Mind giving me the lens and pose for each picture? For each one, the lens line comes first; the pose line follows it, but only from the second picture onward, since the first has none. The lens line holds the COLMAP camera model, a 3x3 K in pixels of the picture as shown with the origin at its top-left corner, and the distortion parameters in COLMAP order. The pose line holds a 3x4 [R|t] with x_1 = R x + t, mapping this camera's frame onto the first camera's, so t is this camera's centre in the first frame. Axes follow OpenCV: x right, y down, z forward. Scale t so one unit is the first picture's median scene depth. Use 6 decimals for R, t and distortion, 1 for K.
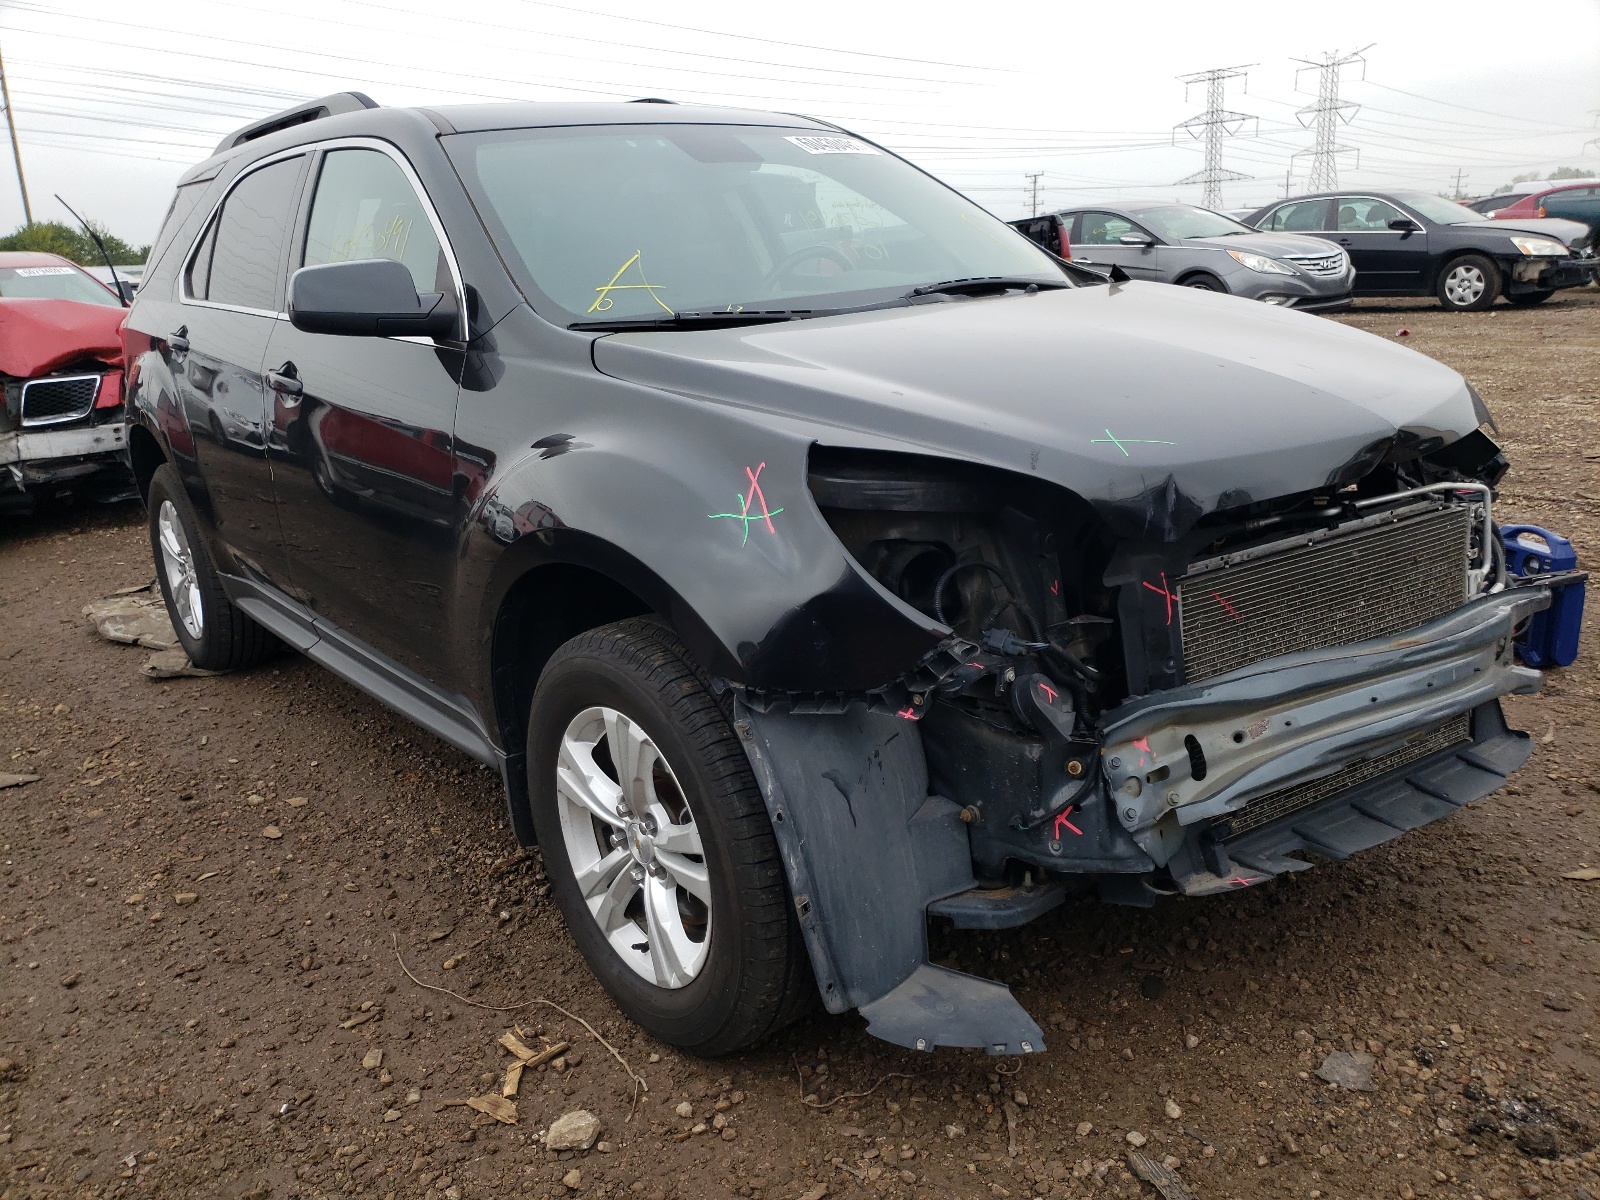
lens RADIAL K [[1436.3, 0, 800.0], [0, 1436.3, 600.0], [0, 0, 1]] dist [0.003988, 0.000816]
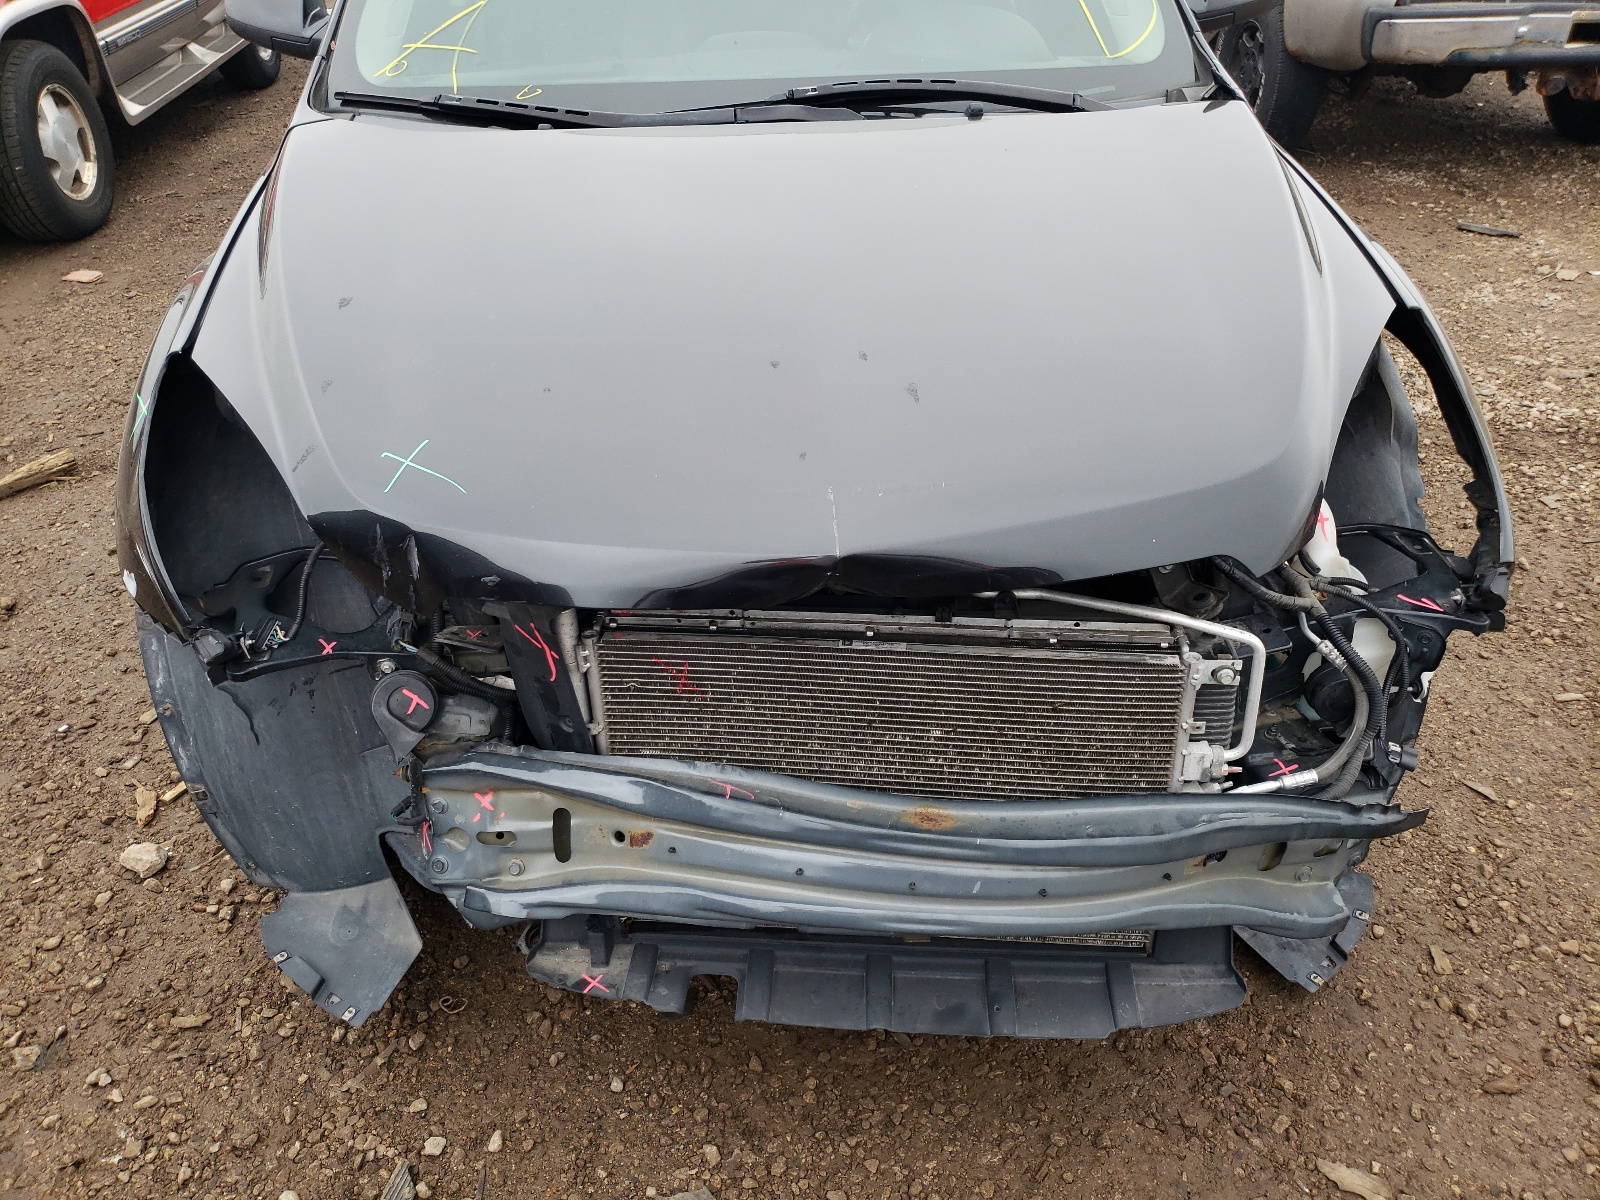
lens RADIAL K [[1436.3, 0, 800.0], [0, 1436.3, 600.0], [0, 0, 1]] dist [0.003988, 0.000816]
pose [[0.752865, 0.372086, -0.542906, 0.777647], [-0.157044, 0.902595, 0.400824, -0.365627], [0.639165, -0.216506, 0.737966, 0.508884]]
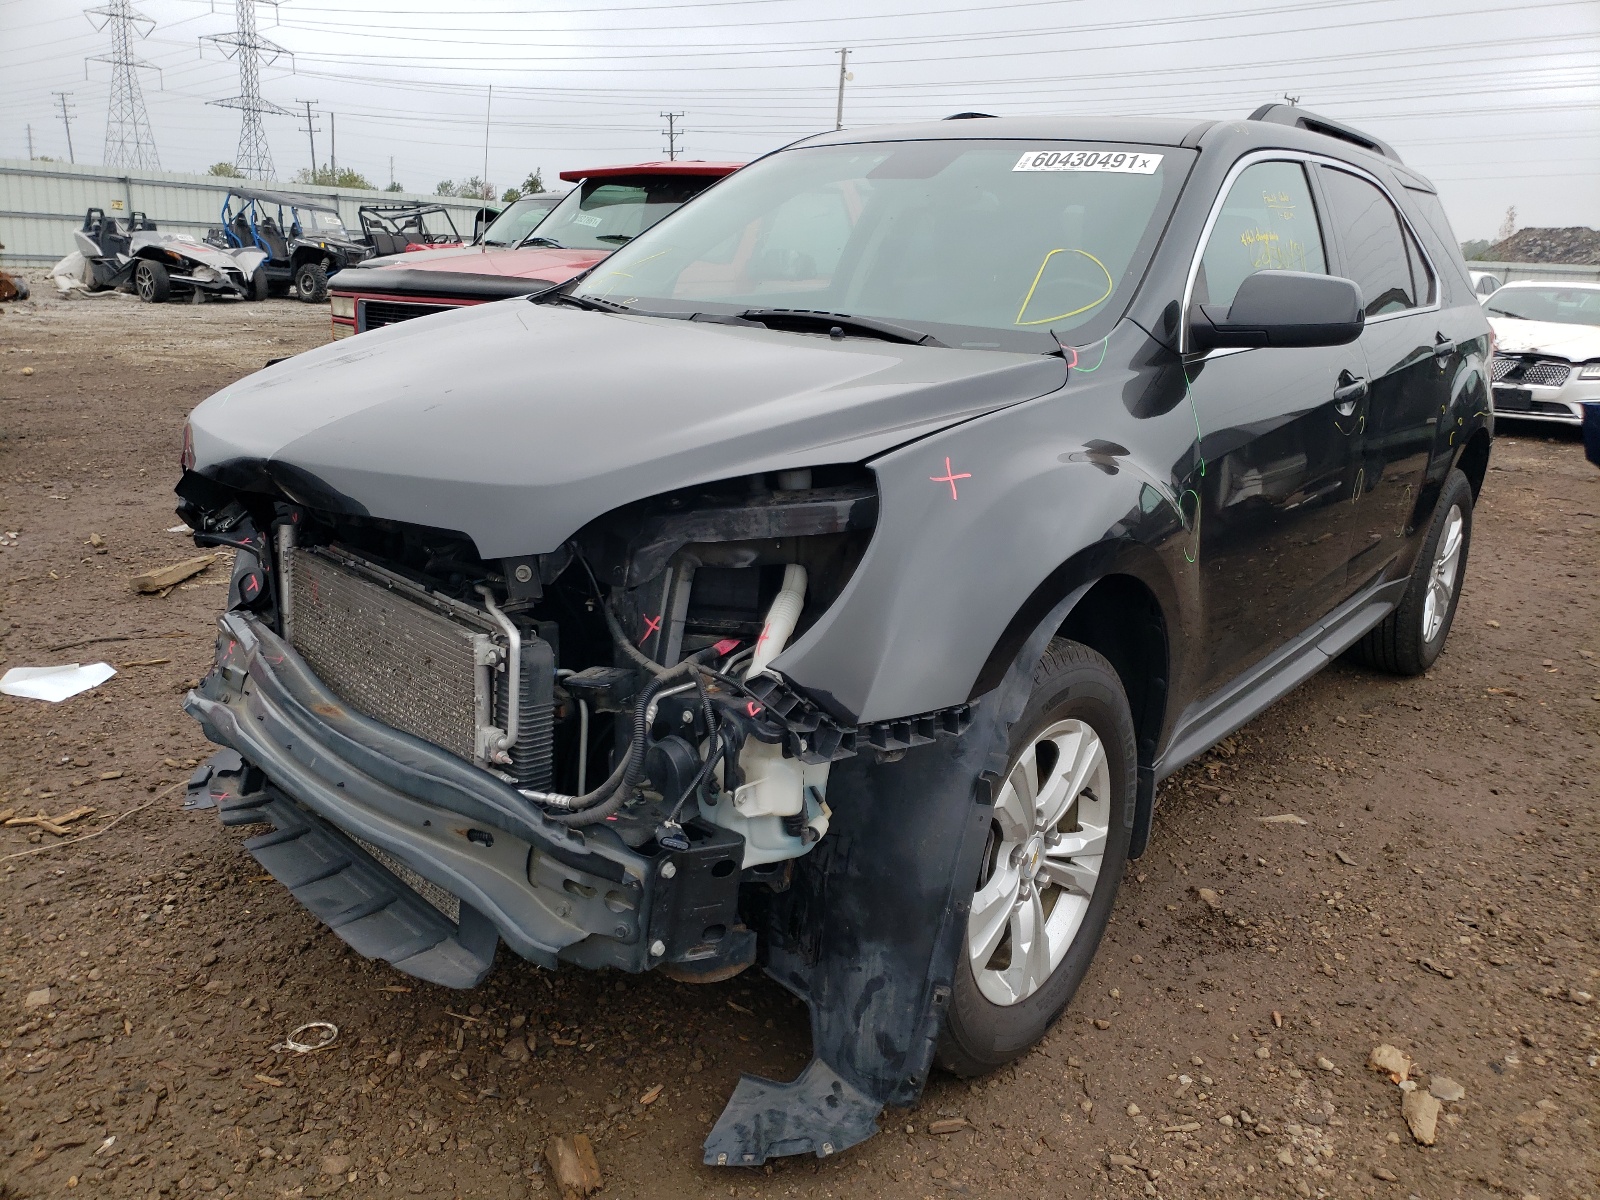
lens RADIAL K [[1436.3, 0, 800.0], [0, 1436.3, 600.0], [0, 0, 1]] dist [0.003988, 0.000816]
pose [[0.090995, 0.275888, -0.956873, 1.412619], [-0.277265, 0.929885, 0.241740, -0.366849], [0.956475, 0.243310, 0.161109, 1.221410]]
